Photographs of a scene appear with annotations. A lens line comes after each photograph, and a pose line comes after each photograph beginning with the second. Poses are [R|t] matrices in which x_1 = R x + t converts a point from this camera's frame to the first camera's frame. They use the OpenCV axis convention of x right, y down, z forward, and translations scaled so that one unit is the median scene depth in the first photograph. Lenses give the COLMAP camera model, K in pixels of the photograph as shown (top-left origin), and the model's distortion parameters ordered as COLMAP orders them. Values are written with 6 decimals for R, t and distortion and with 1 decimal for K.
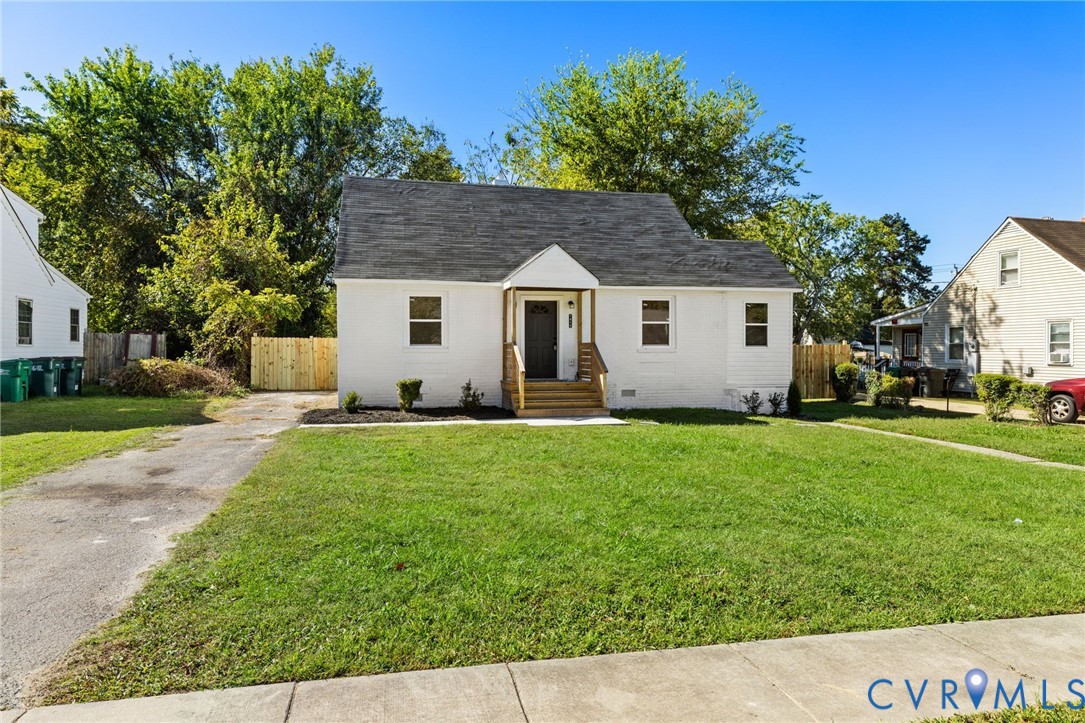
lens RADIAL K [[604.5, 0, 544.1], [0, 604.5, 349.9], [0, 0, 1]] dist [0.016274, -0.023528]
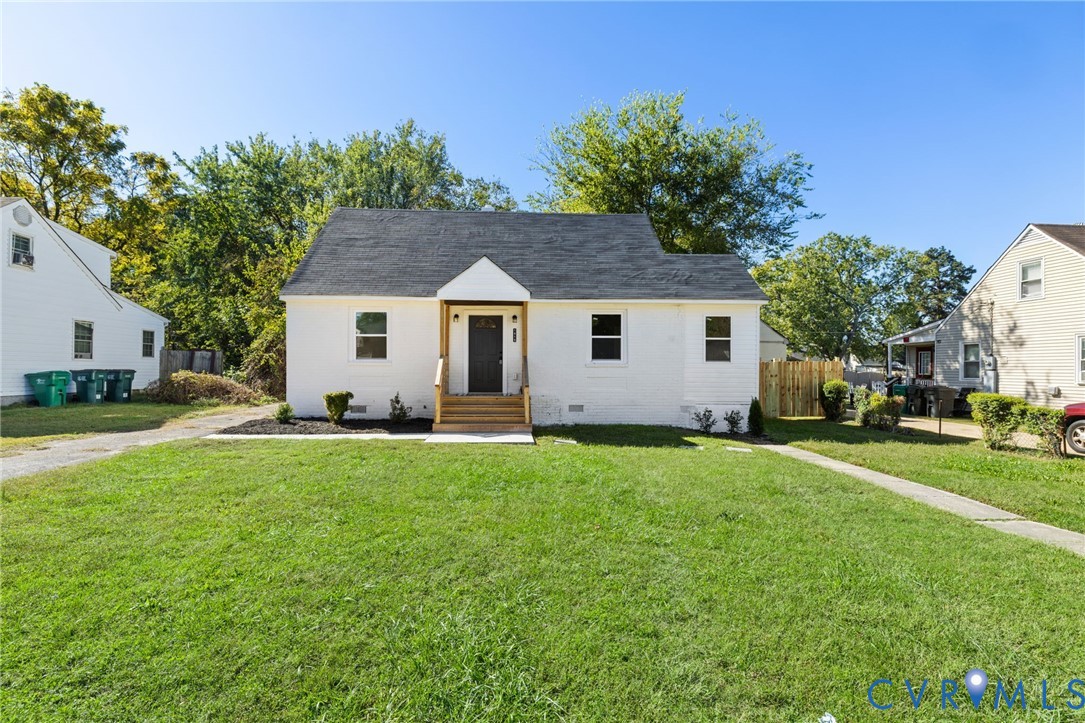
lens RADIAL K [[493.0, 0, 538.2], [0, 493.0, 362.4], [0, 0, 1]] dist [-0.001144, -0.000069]
pose [[0.987072, 0.002740, -0.160252, 0.185414], [-0.004752, 0.999915, -0.012173, 0.005881], [0.160205, 0.012777, 0.987001, 0.176273]]
